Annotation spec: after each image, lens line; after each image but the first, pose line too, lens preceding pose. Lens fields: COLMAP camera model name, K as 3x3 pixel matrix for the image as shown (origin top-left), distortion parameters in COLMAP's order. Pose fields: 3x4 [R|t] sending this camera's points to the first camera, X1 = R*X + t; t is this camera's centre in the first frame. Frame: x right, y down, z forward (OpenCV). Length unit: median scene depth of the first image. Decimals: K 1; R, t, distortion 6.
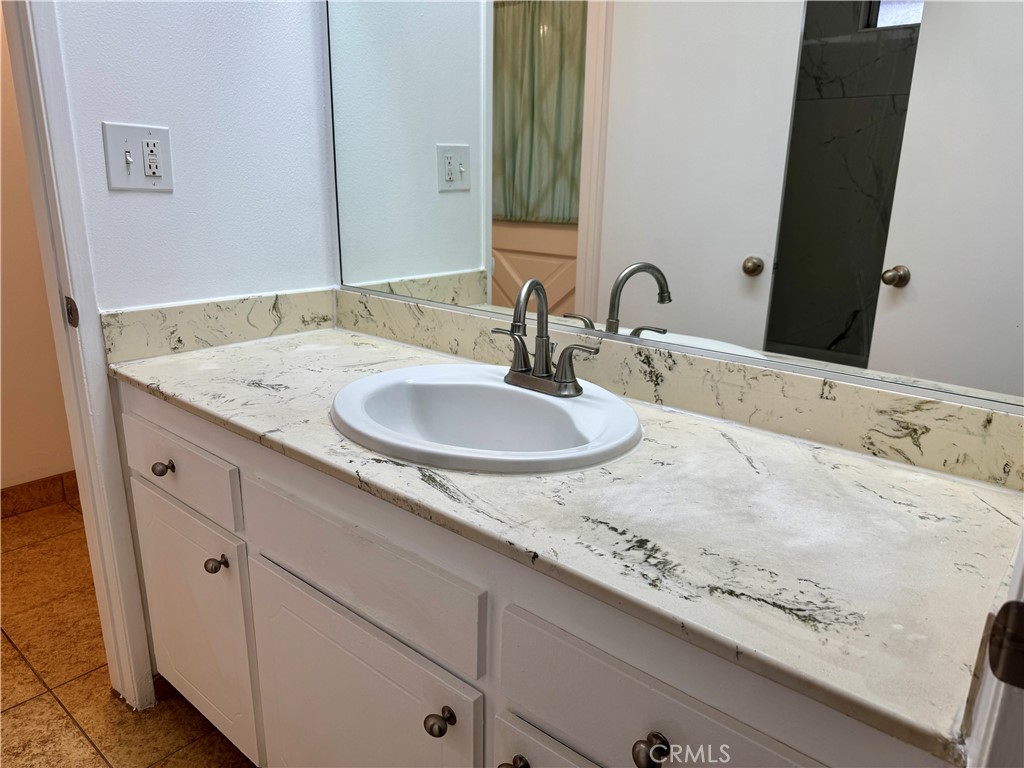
lens RADIAL K [[732.3, 0, 505.8], [0, 732.3, 387.5], [0, 0, 1]] dist [0.136883, -0.236473]
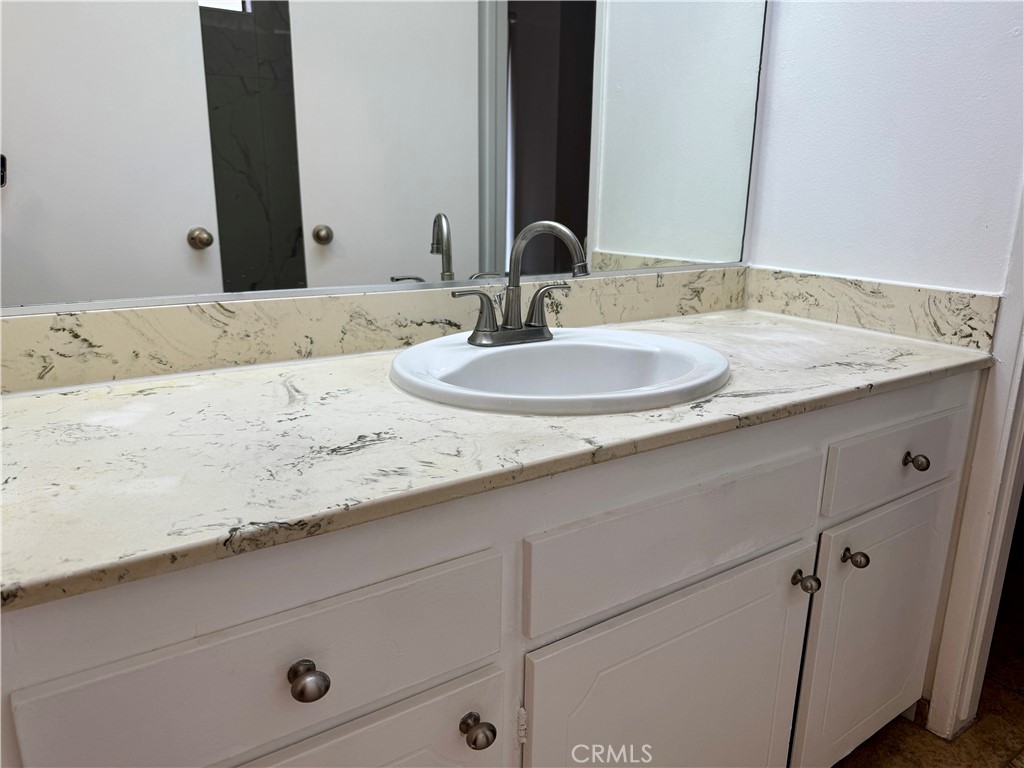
lens RADIAL K [[732.3, 0, 505.8], [0, 732.3, 387.5], [0, 0, 1]] dist [0.136883, -0.236473]
pose [[0.239028, -0.262916, 0.934741, -0.893887], [0.258551, 0.945126, 0.199721, -0.140955], [-0.935958, 0.193939, 0.293888, 0.768974]]
